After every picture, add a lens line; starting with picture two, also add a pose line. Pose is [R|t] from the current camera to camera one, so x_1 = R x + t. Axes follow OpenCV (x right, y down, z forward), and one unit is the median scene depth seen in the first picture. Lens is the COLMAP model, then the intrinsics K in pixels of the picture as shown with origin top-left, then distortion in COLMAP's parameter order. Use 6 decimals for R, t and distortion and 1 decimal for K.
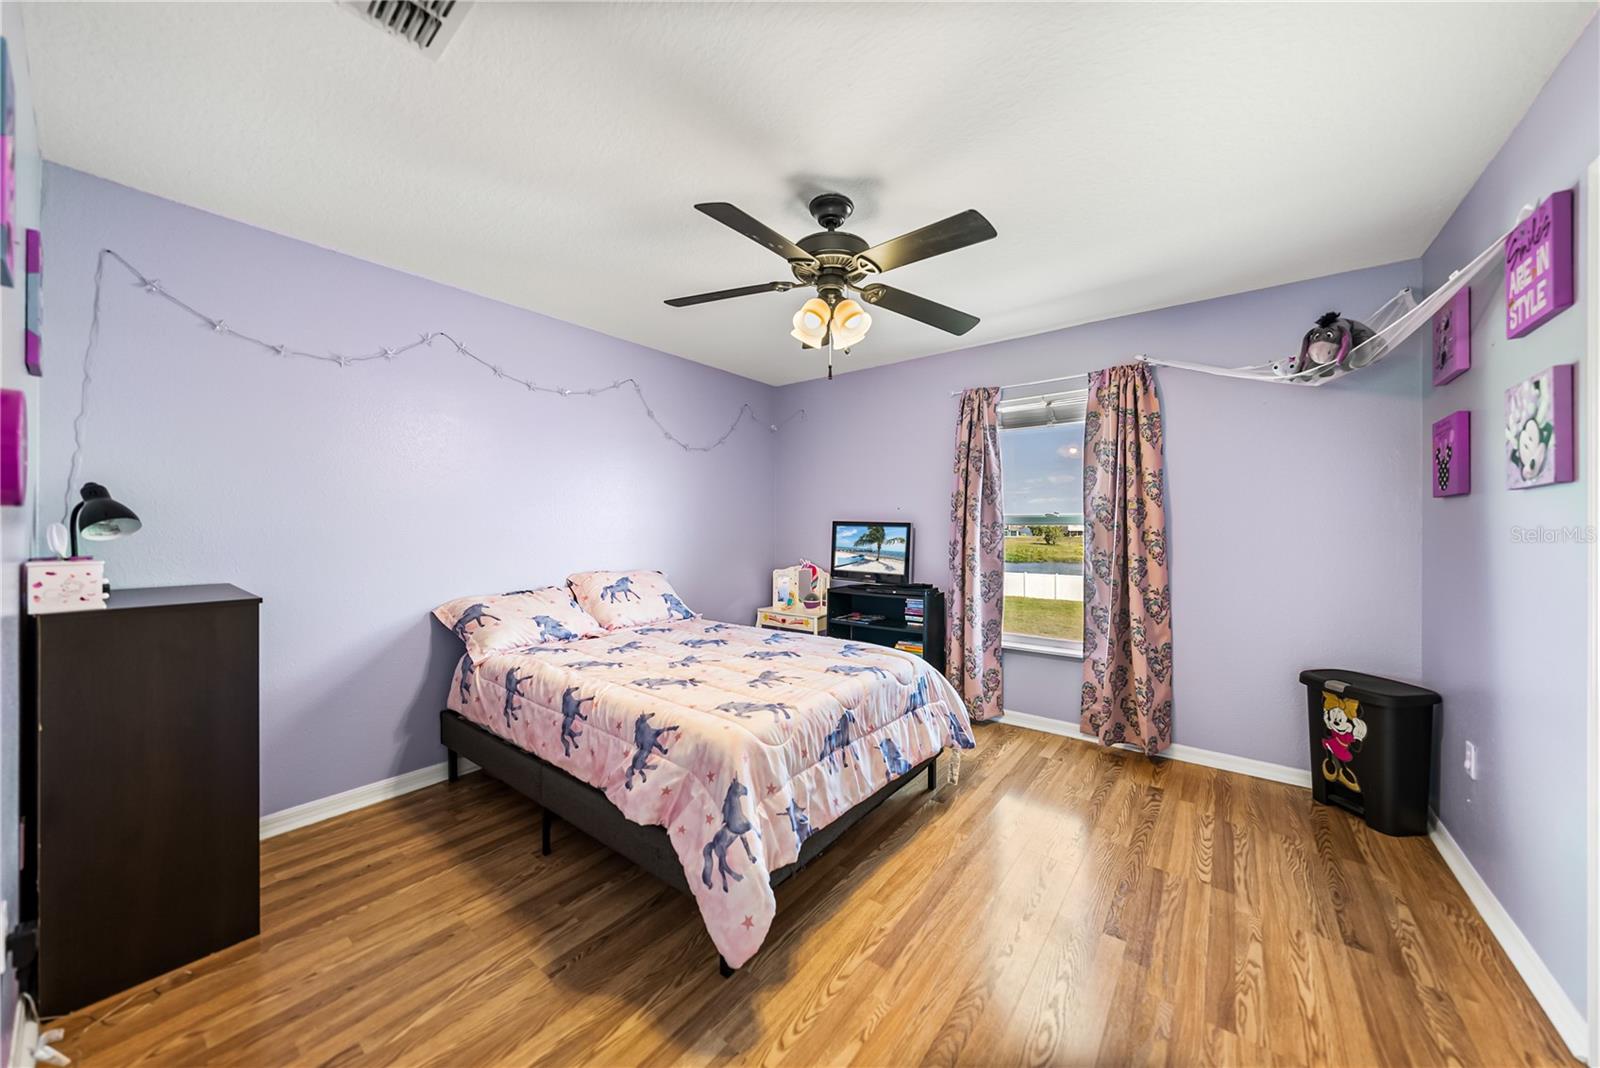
lens RADIAL K [[553.2, 0, 807.9], [0, 553.2, 525.7], [0, 0, 1]] dist [-0.001883, -0.000311]
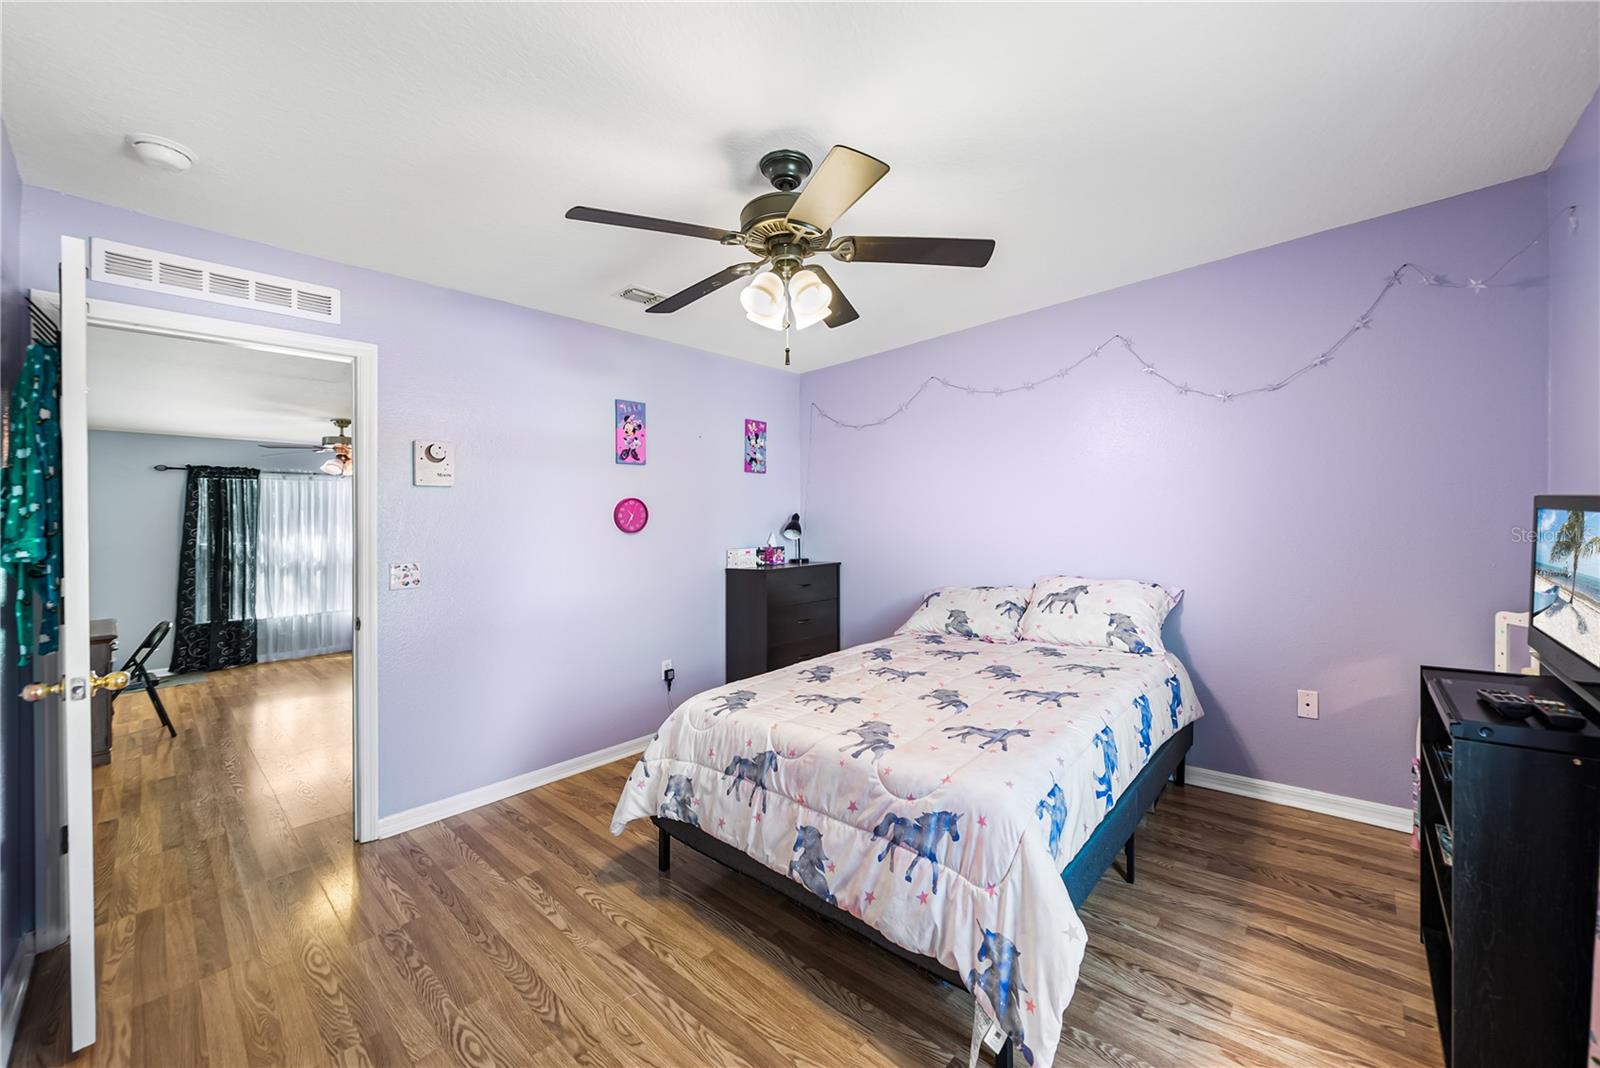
lens RADIAL K [[597.6, 0, 826.4], [0, 597.6, 510.1], [0, 0, 1]] dist [-0.001283, -0.000038]
pose [[-0.067935, -0.030150, -0.997234, 0.994021], [0.034876, 0.998861, -0.032575, -0.005603], [0.997080, -0.036992, -0.066806, 1.154627]]
